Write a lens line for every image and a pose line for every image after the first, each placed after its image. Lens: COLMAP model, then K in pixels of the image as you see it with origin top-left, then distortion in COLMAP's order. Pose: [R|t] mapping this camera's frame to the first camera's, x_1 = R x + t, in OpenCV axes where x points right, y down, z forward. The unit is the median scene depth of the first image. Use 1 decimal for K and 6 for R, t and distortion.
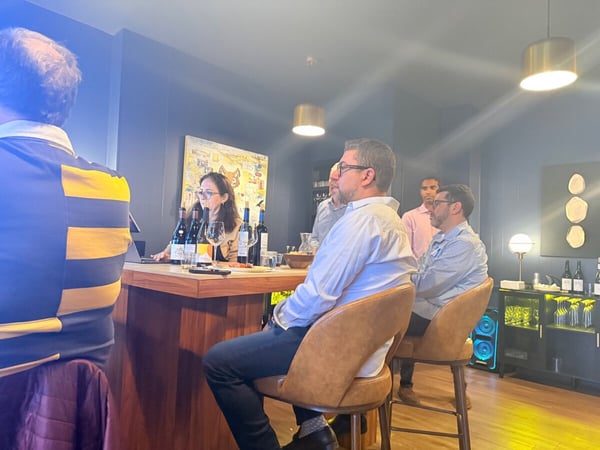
lens RADIAL K [[440.7, 0, 300.1], [0, 440.7, 225.1], [0, 0, 1]] dist [0.087067, -0.093976]
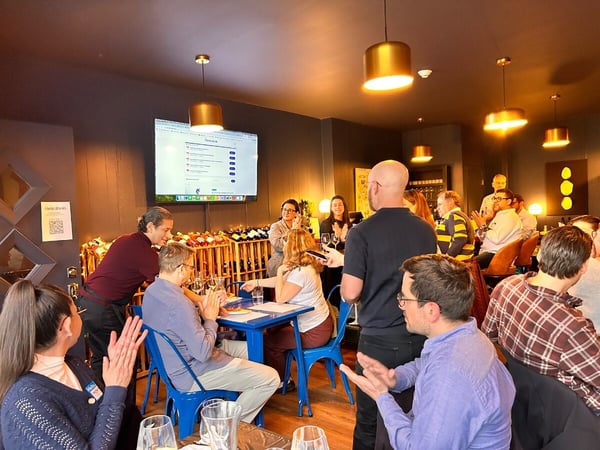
lens RADIAL K [[440.7, 0, 304.6], [0, 440.7, 222.2], [0, 0, 1]] dist [0.087067, -0.093976]
pose [[0.995566, -0.086197, 0.037665, -0.485397], [0.083555, 0.994260, 0.066827, -0.104303], [-0.043209, -0.063384, 0.997053, -0.719154]]
